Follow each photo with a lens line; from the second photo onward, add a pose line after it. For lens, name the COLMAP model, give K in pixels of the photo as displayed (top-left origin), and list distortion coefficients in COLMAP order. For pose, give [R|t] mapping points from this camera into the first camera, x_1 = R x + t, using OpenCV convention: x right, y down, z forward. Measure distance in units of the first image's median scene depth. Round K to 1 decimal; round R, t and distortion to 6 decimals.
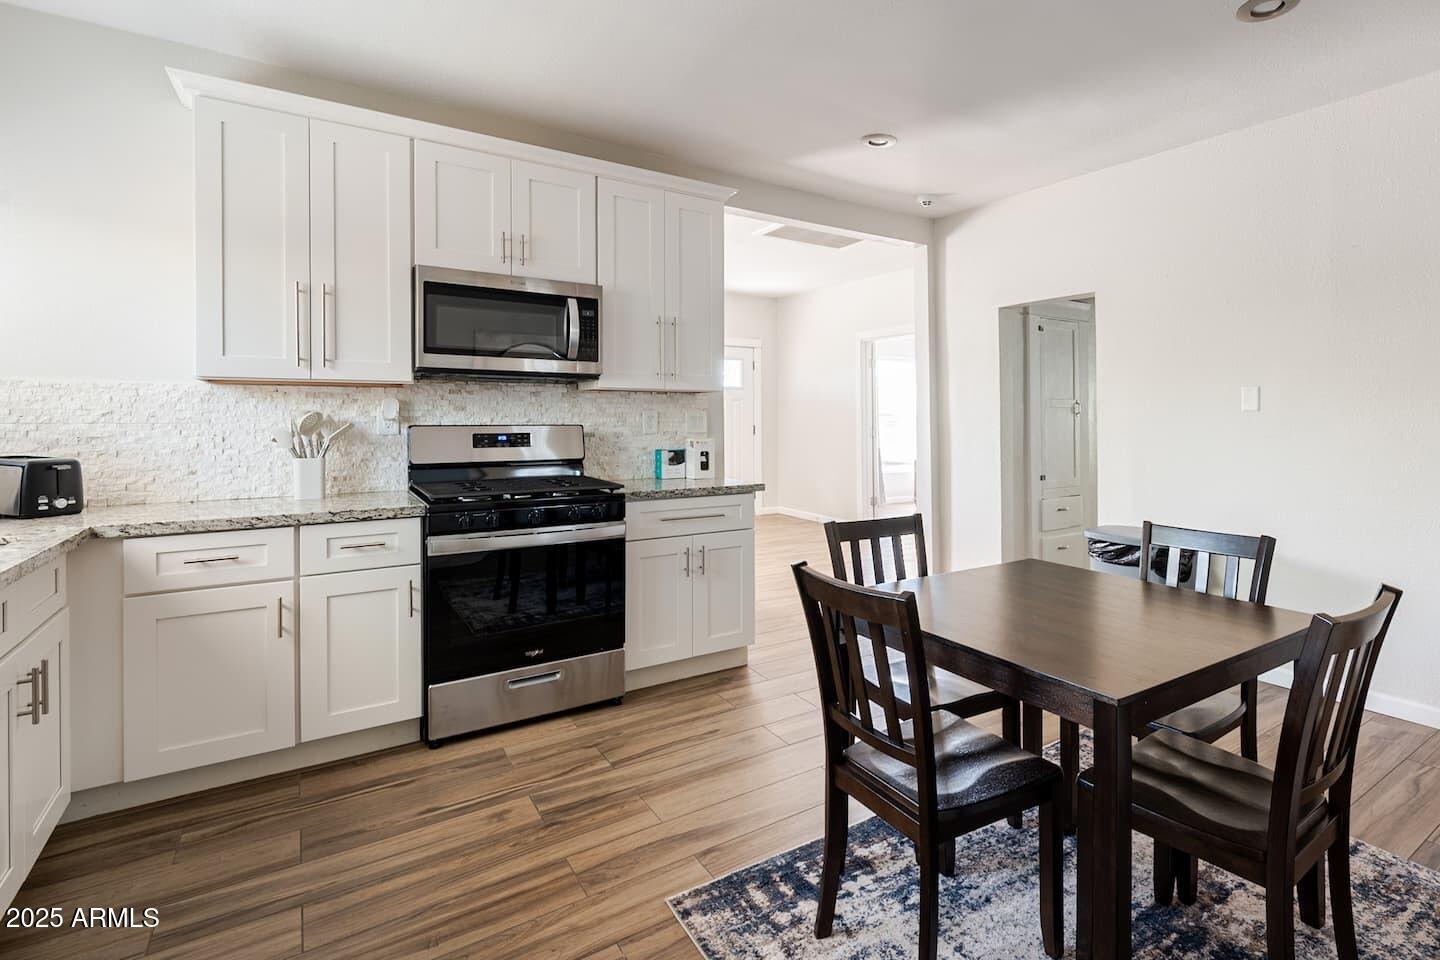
lens RADIAL K [[687.7, 0, 795.3], [0, 687.7, 428.7], [0, 0, 1]] dist [-0.006561, -0.000324]
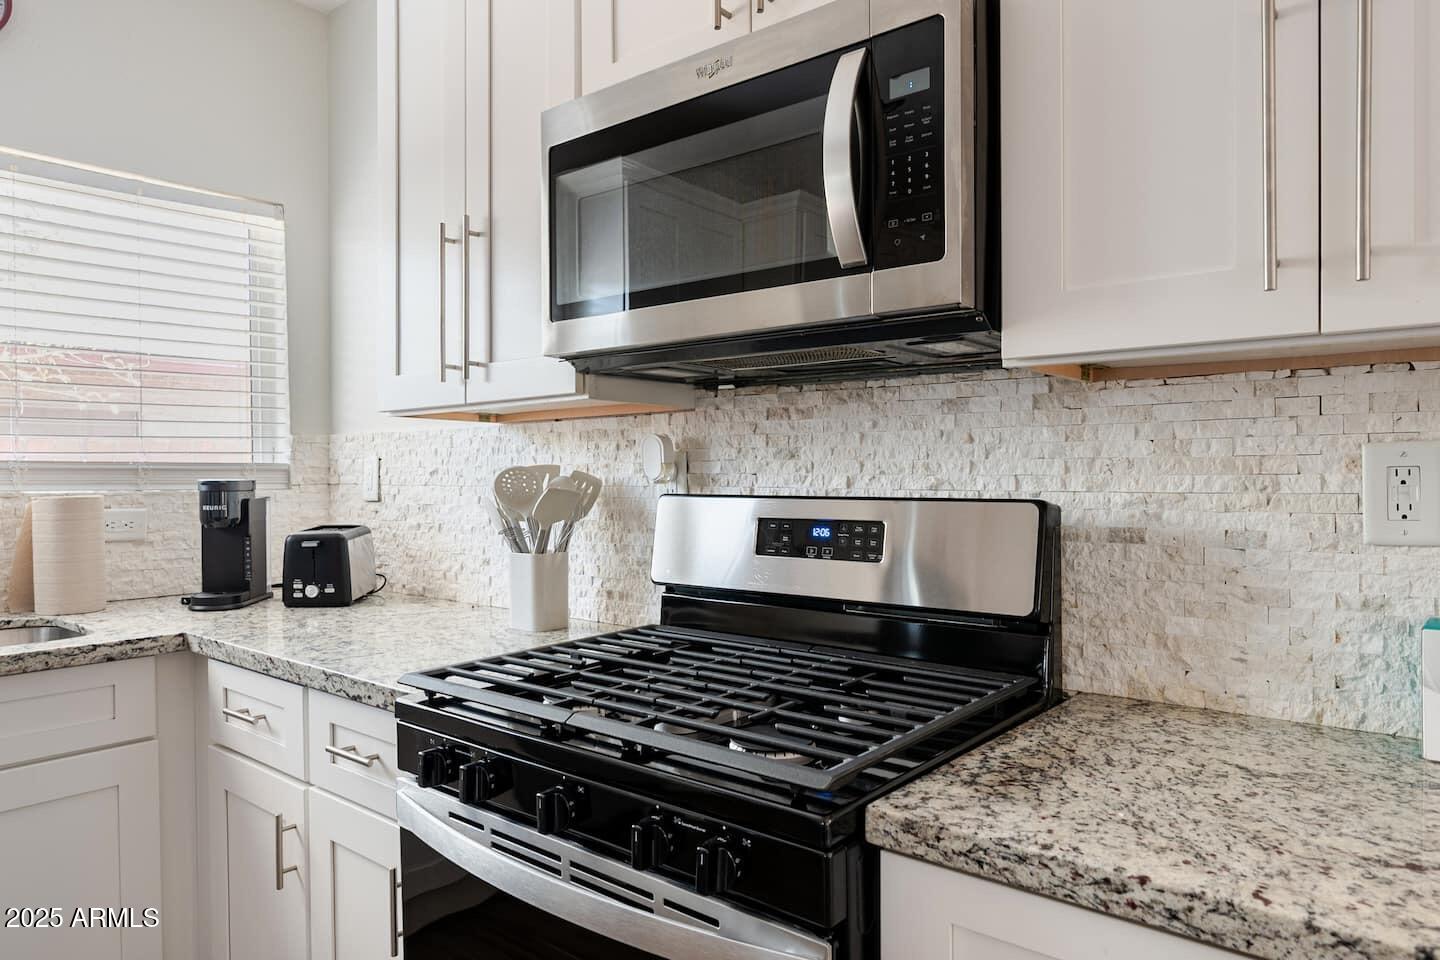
lens RADIAL K [[941.1, 0, 721.7], [0, 941.1, 476.6], [0, 0, 1]] dist [0.000150, -0.000896]
pose [[0.266910, 0.000027, -0.963721, 0.036706], [-0.011115, 0.999934, -0.003051, -0.014351], [0.963657, 0.011526, 0.266893, 0.851925]]
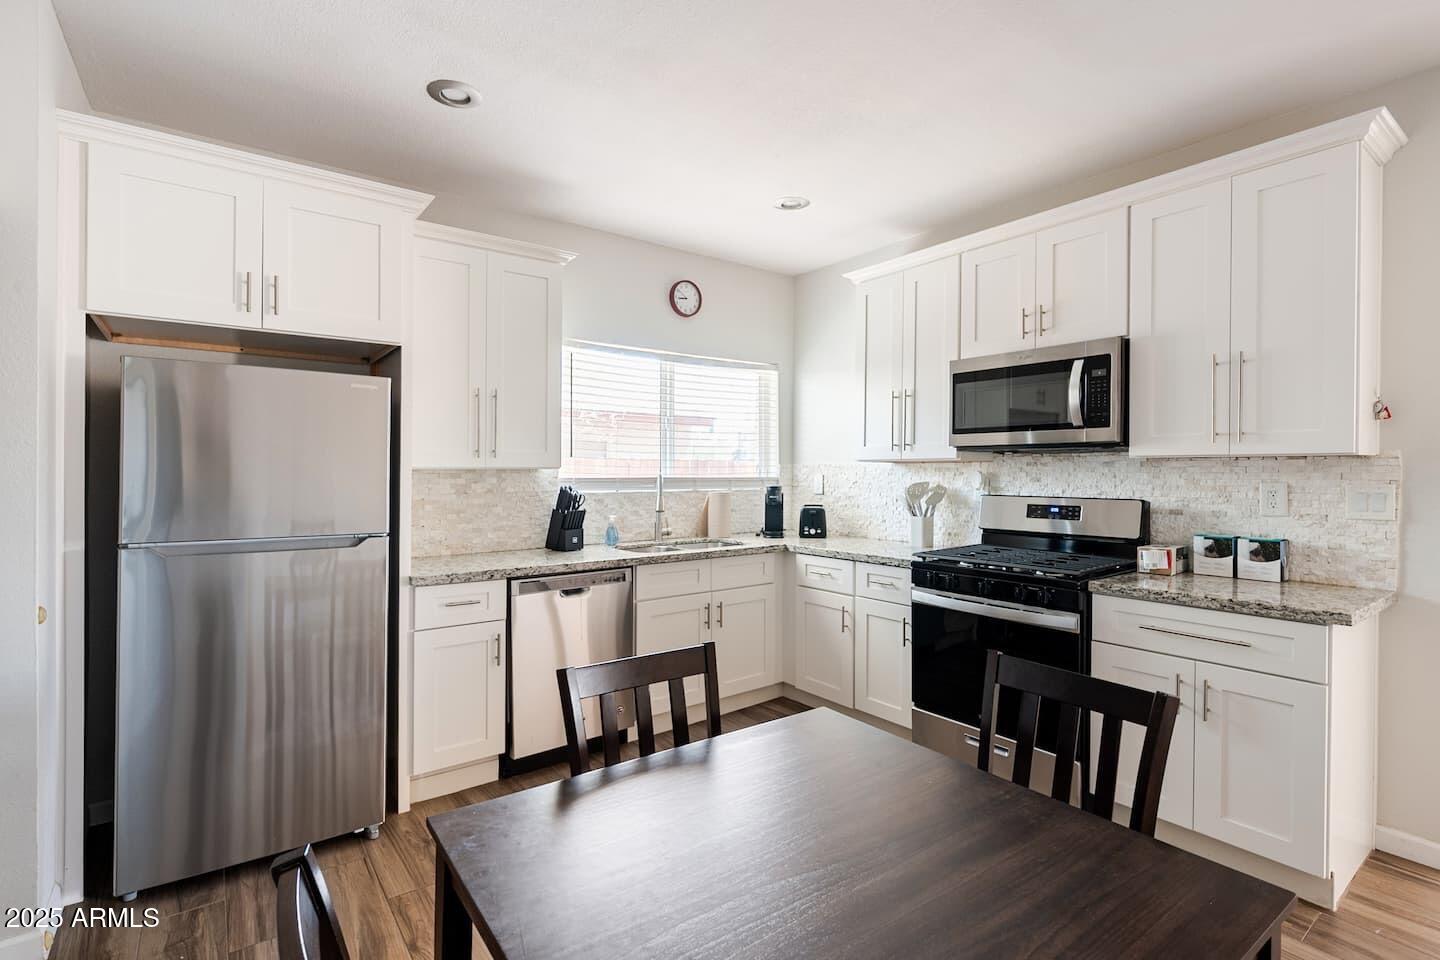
lens RADIAL K [[687.7, 0, 717.6], [0, 687.7, 480.5], [0, 0, 1]] dist [-0.006561, -0.000324]
pose [[0.031926, 0.012379, -0.999414, 0.573061], [-0.015655, 0.999807, 0.011884, -0.034517], [0.999368, 0.015267, 0.032113, 0.500507]]
